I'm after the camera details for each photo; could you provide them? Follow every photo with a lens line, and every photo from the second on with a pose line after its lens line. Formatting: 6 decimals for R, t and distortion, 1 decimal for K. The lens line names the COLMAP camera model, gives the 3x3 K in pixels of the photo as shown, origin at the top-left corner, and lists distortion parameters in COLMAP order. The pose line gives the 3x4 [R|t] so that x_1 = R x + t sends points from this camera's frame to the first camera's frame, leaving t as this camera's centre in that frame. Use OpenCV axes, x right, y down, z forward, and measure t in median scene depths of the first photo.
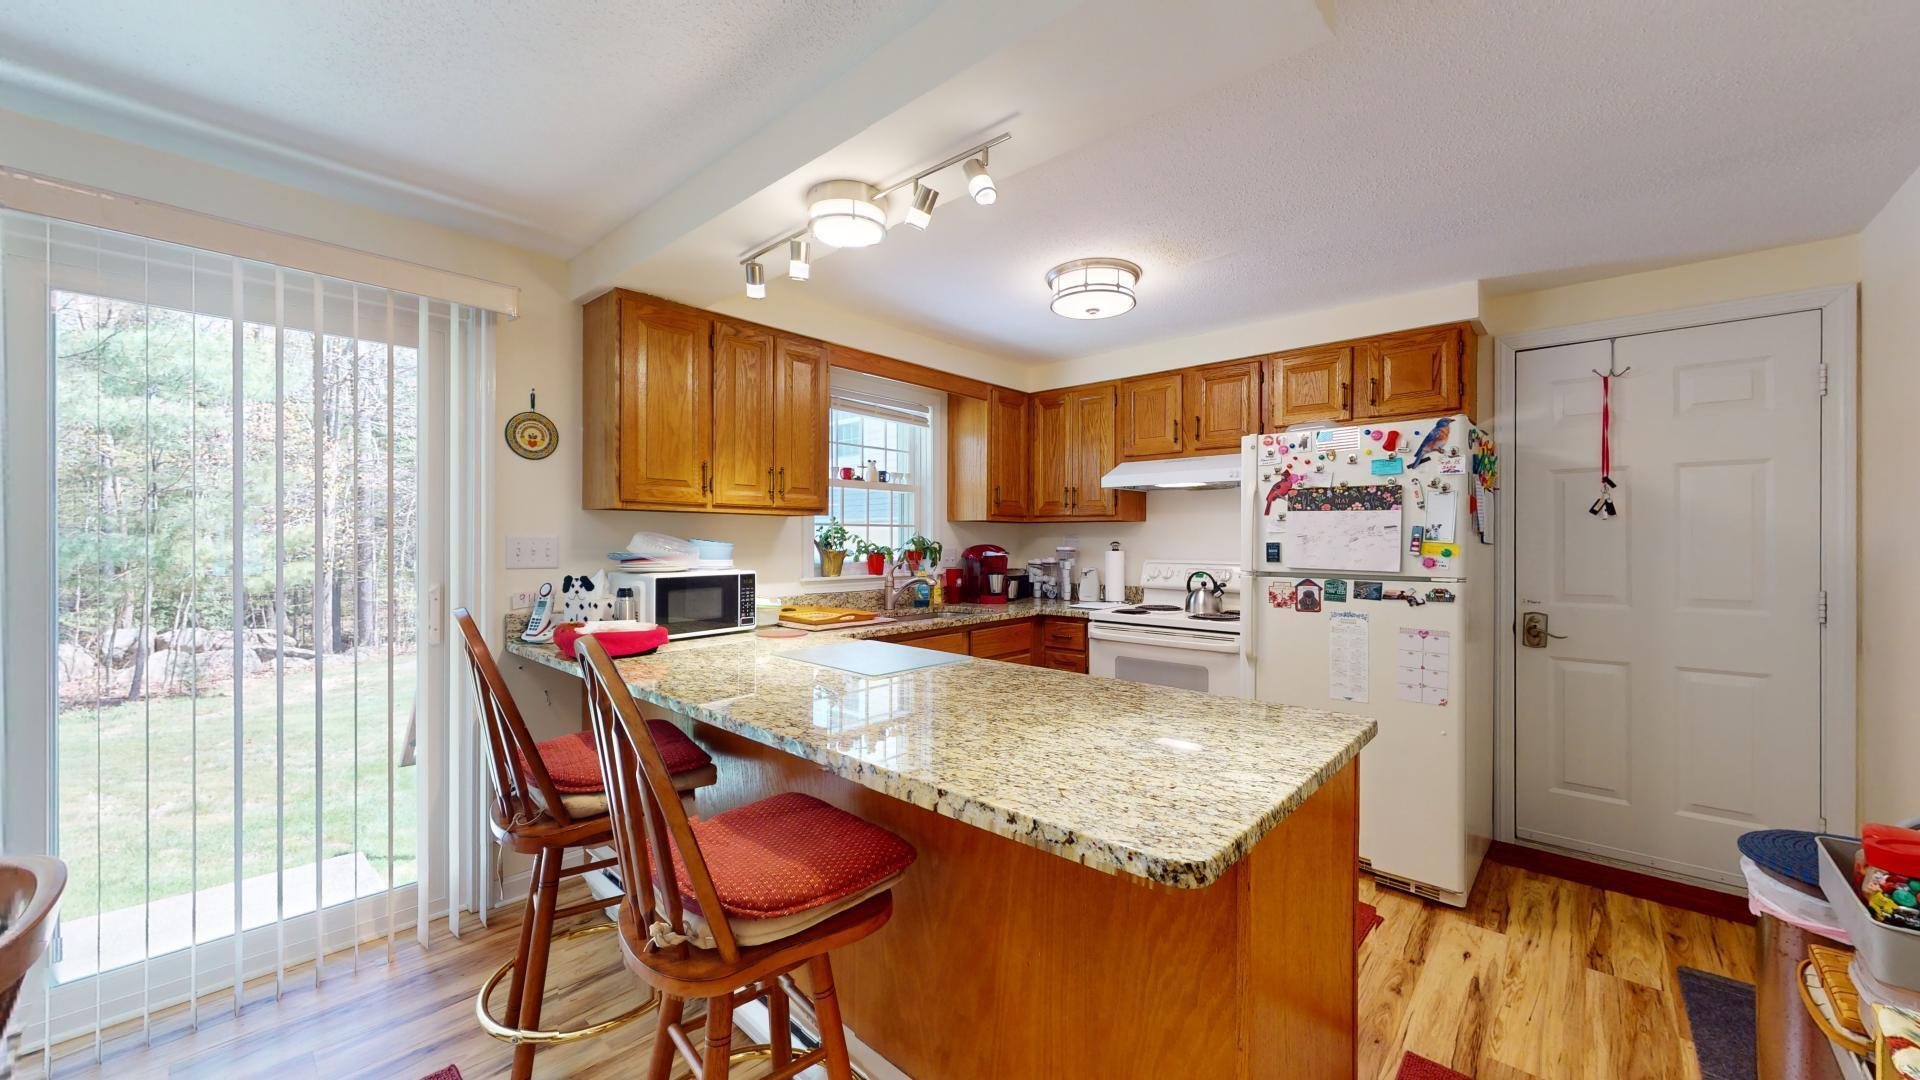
lens RADIAL K [[667.2, 0, 968.1], [0, 667.2, 541.2], [0, 0, 1]] dist [0.003693, -0.000106]
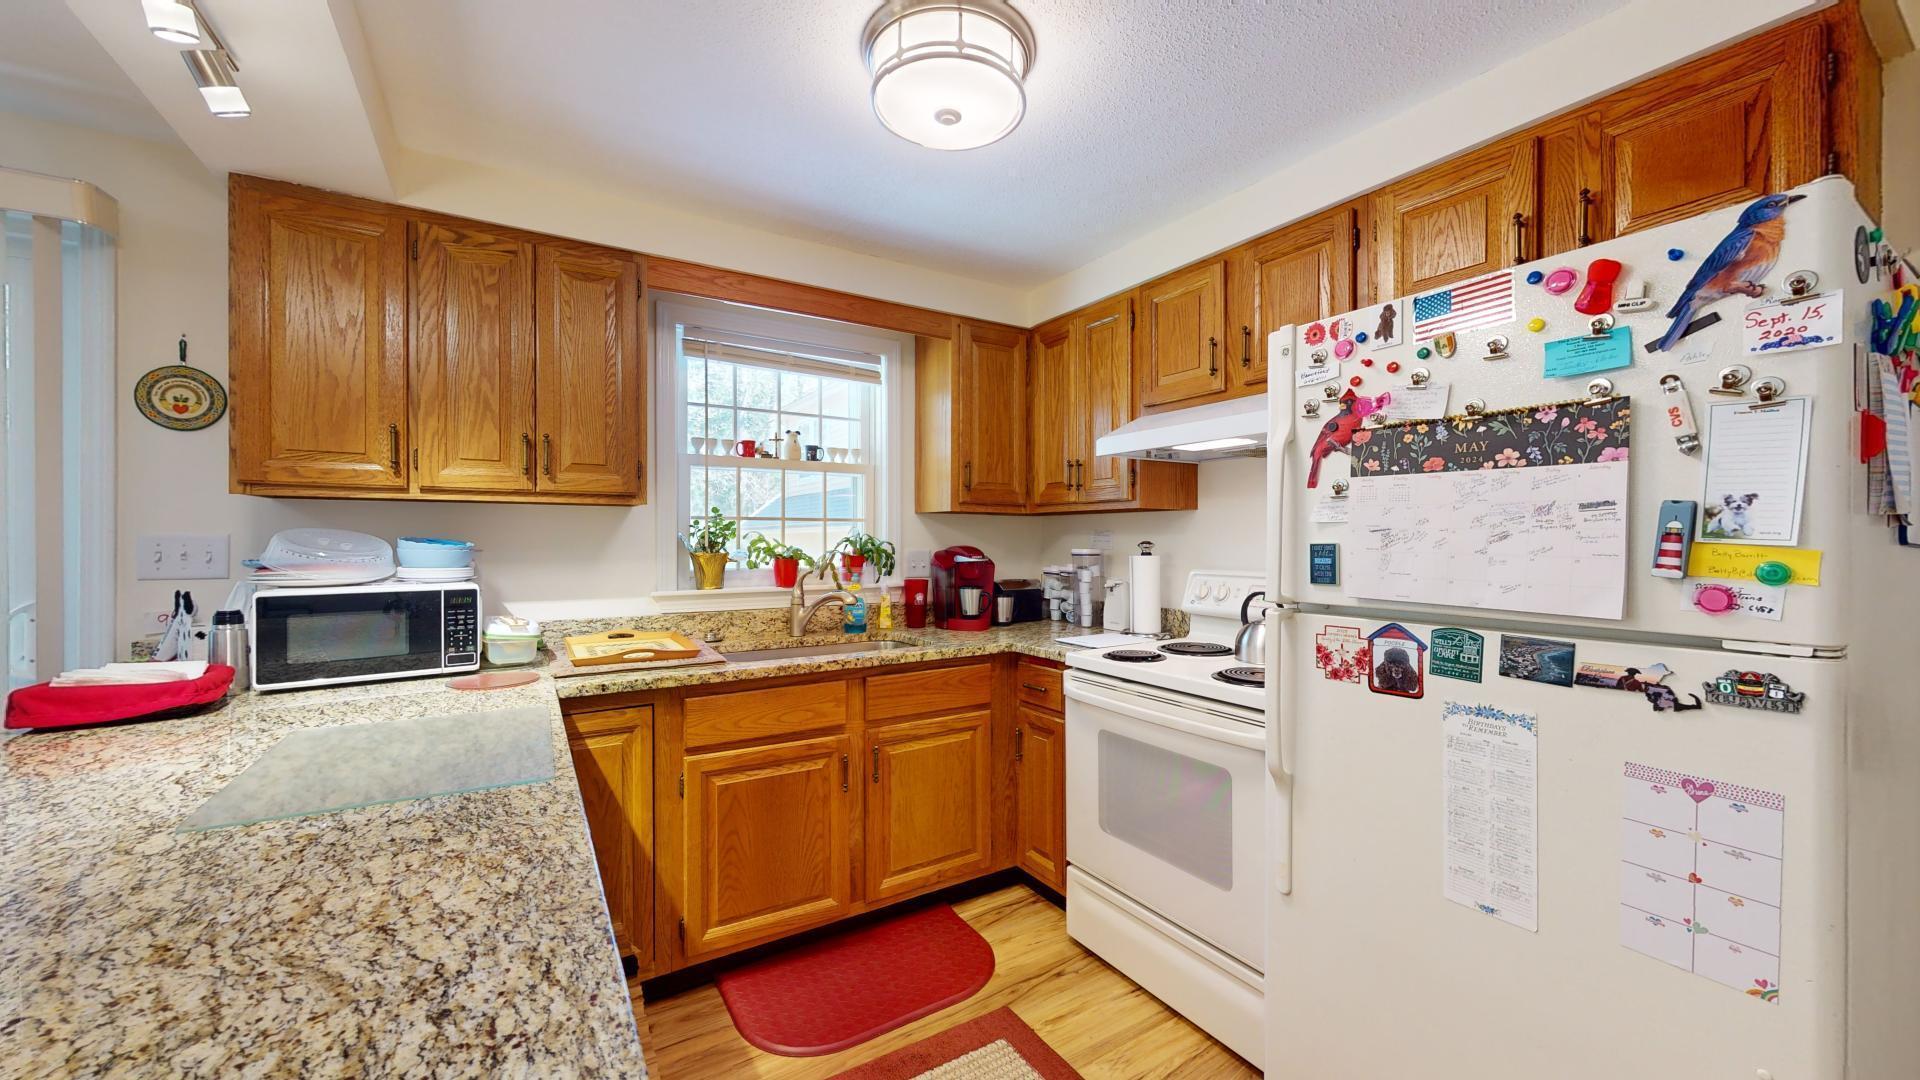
lens RADIAL K [[682.7, 0, 967.3], [0, 682.7, 539.9], [0, 0, 1]] dist [-0.000433, 0.000264]
pose [[0.962788, -0.000859, -0.270255, 0.399455], [0.000685, 0.999999, -0.000739, -0.000559], [0.270256, 0.000526, 0.962788, 0.532514]]
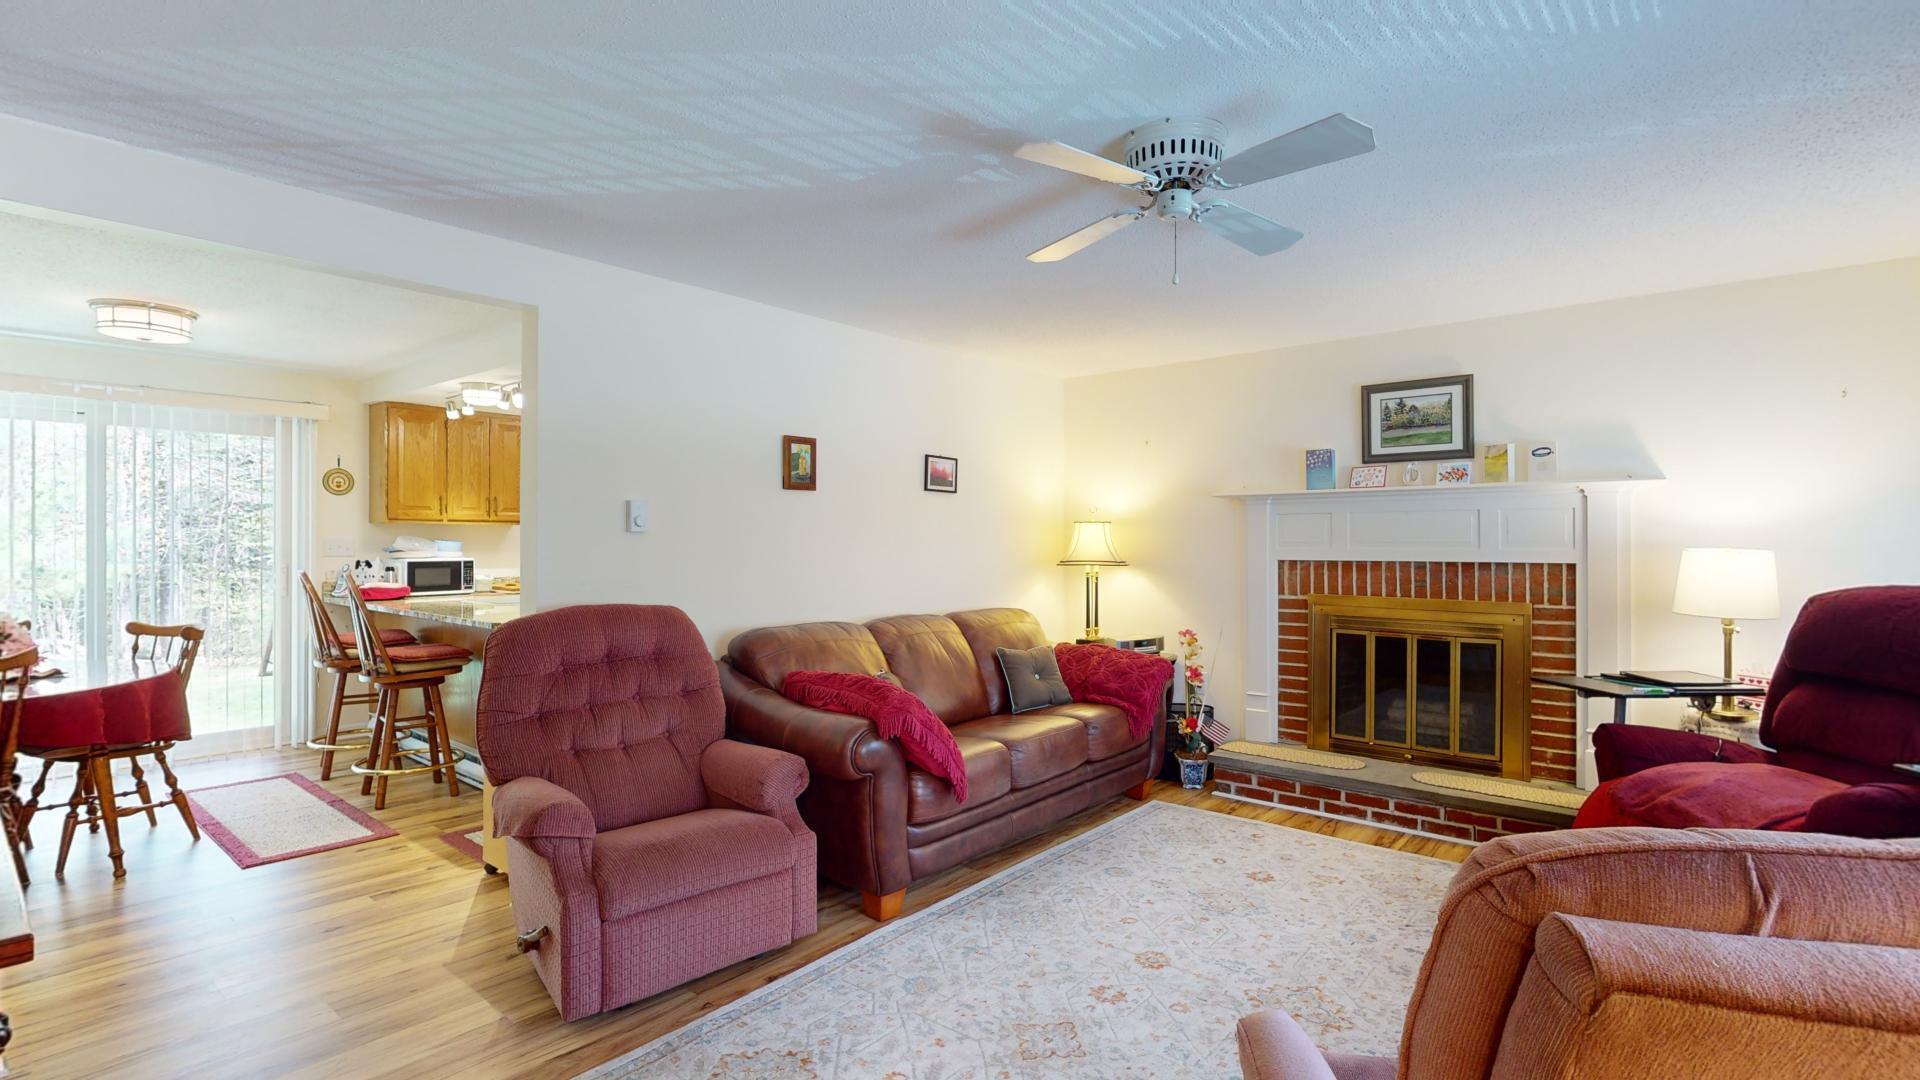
lens RADIAL K [[857.3, 0, 960.2], [0, 857.3, 540.9], [0, 0, 1]] dist [0.014364, -0.001259]
pose [[0.999769, -0.000191, 0.021486, 1.006907], [0.000202, 1.000000, -0.000534, 0.001322], [-0.021486, 0.000538, 0.999769, -1.410265]]
